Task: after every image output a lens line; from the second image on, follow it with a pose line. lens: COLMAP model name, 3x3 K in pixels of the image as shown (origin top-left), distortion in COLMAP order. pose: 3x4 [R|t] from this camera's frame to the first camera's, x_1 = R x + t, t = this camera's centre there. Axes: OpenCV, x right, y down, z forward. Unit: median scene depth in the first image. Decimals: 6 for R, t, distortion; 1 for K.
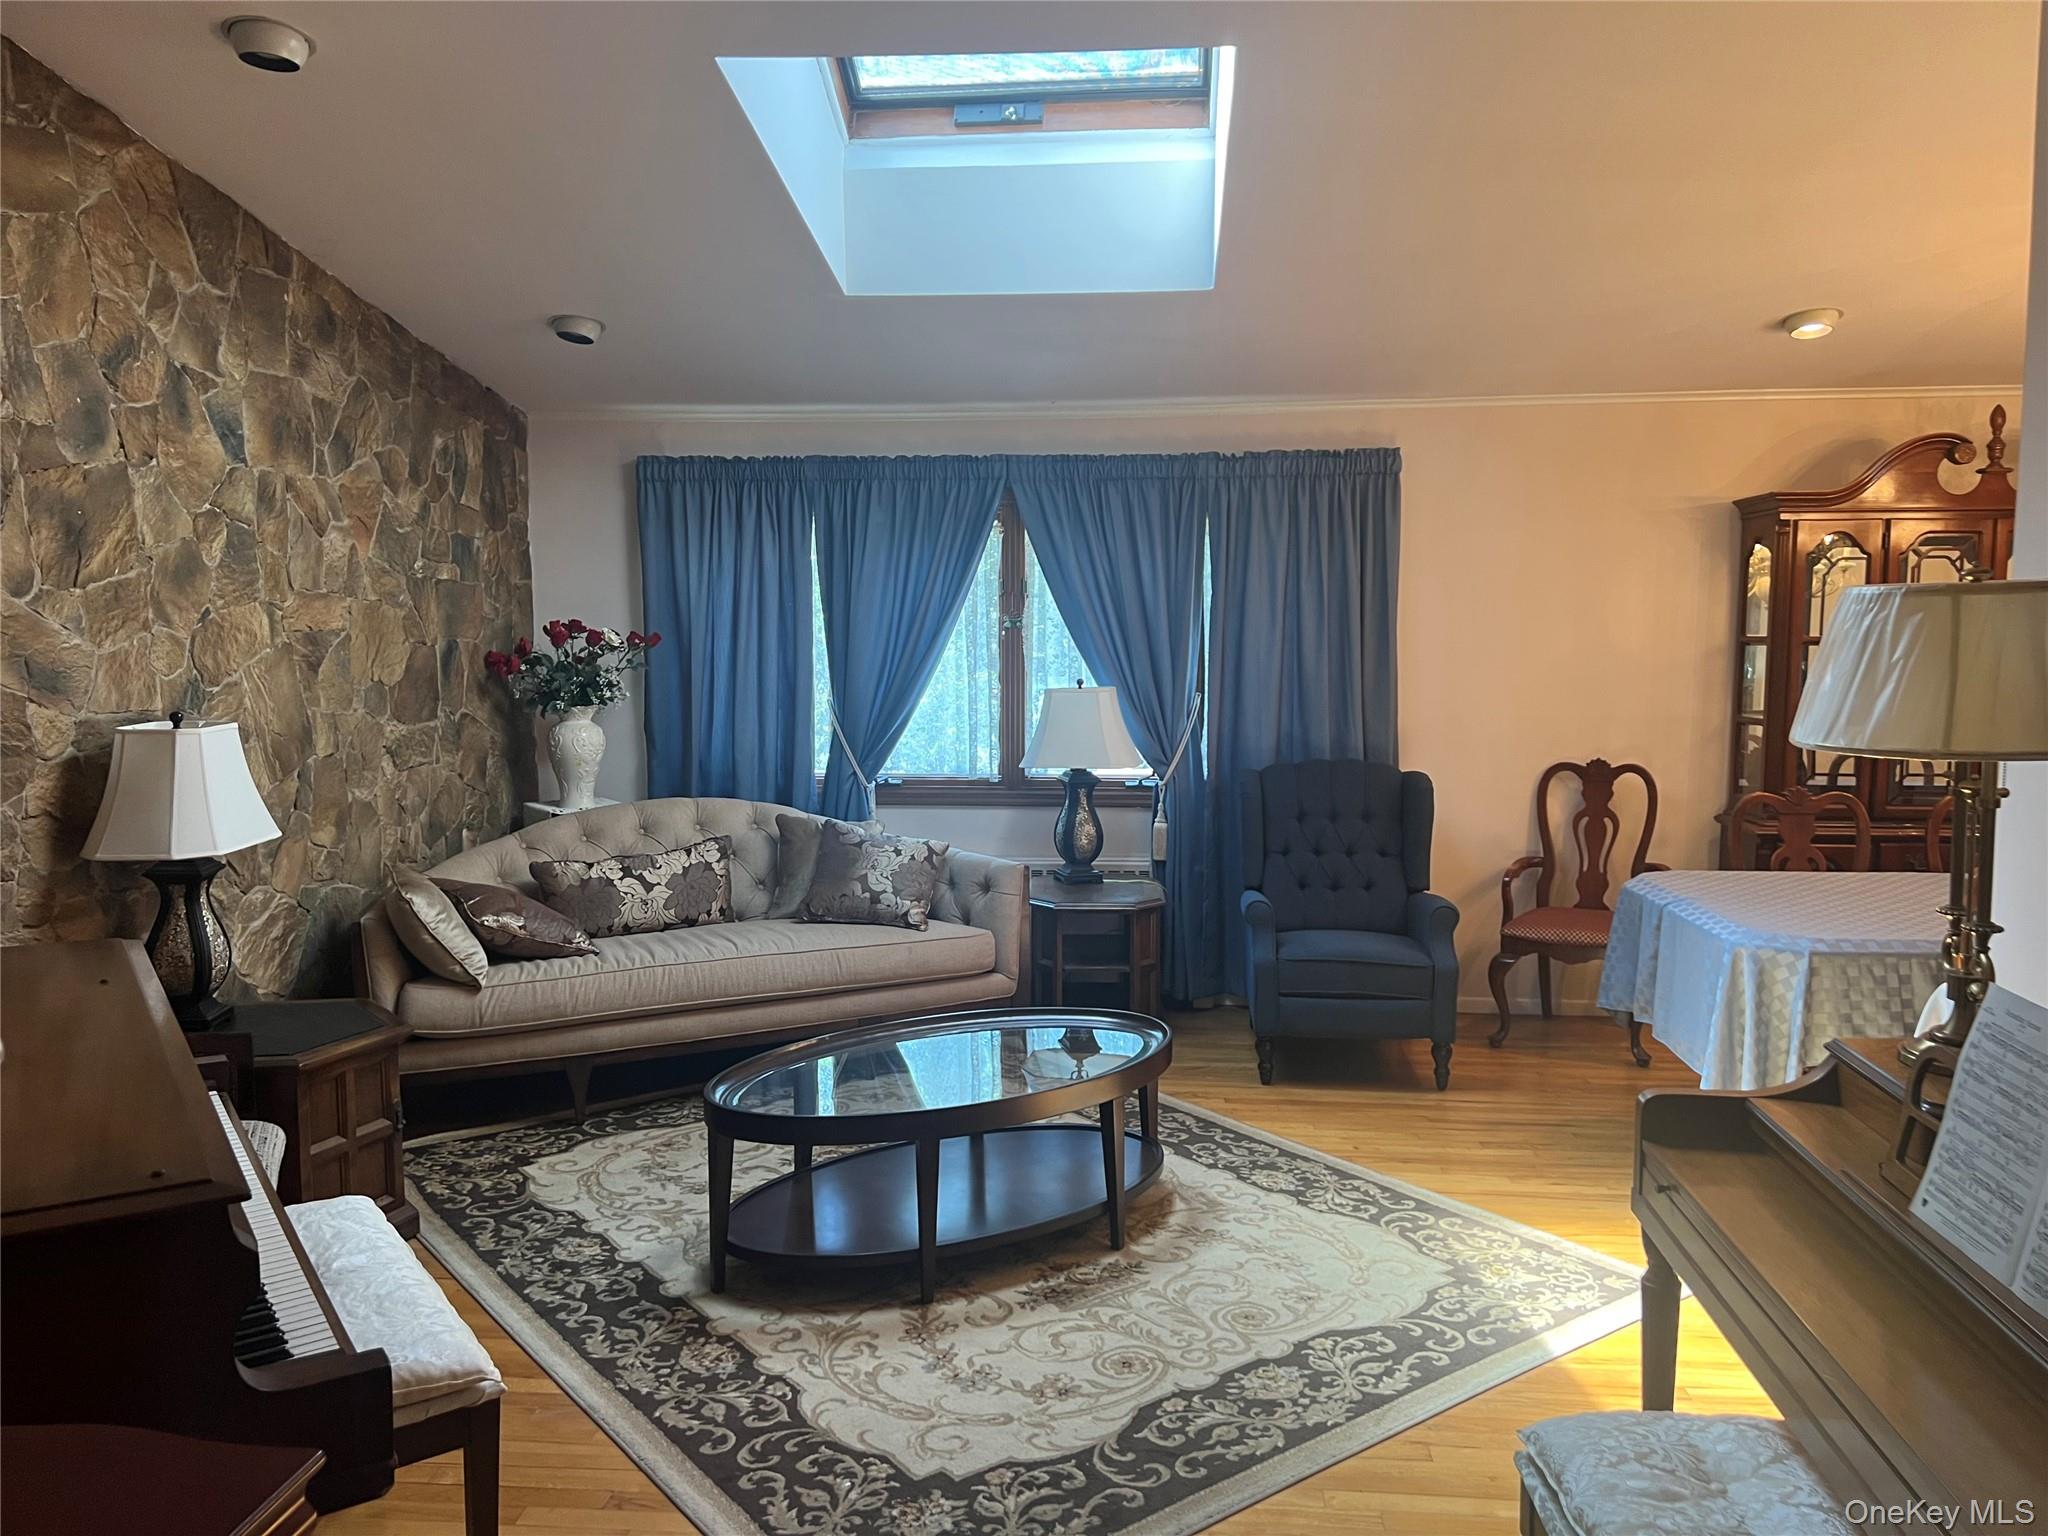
lens RADIAL K [[1542.0, 0, 1024.6], [0, 1542.0, 770.8], [0, 0, 1]] dist [-0.001606, -0.000693]
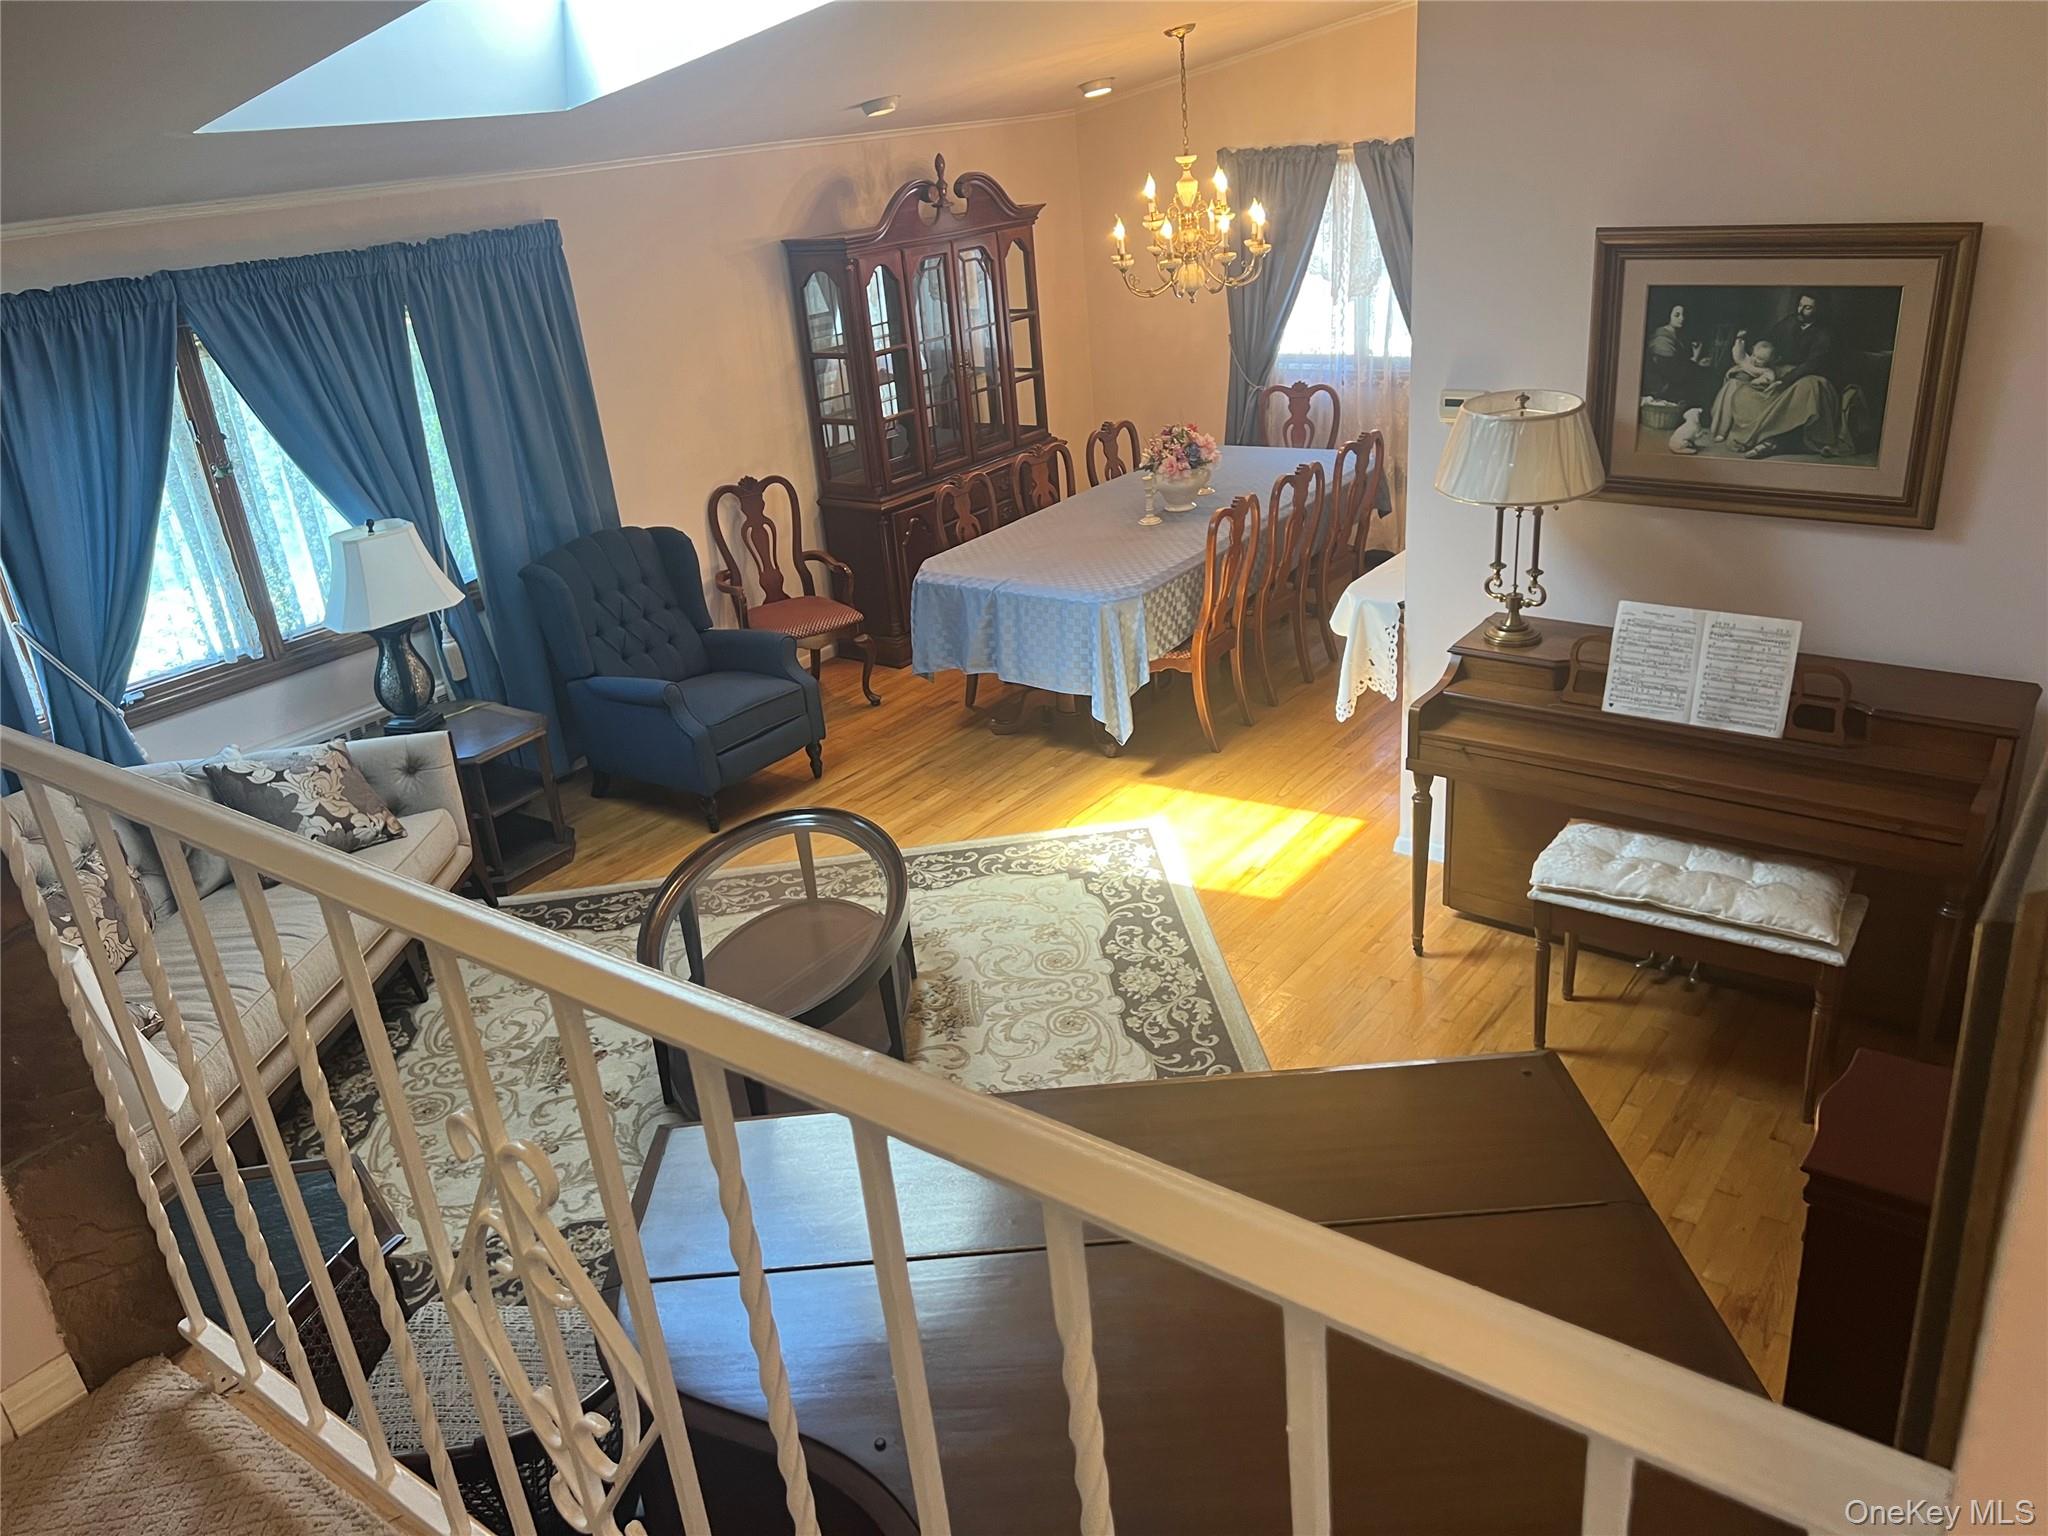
lens RADIAL K [[1542.0, 0, 1029.5], [0, 1542.0, 772.0], [0, 0, 1]] dist [-0.001606, -0.000693]
pose [[0.512708, -0.374397, 0.772630, -0.561902], [0.167839, 0.926255, 0.337464, -0.175182], [-0.841998, -0.043343, 0.537737, 0.186340]]
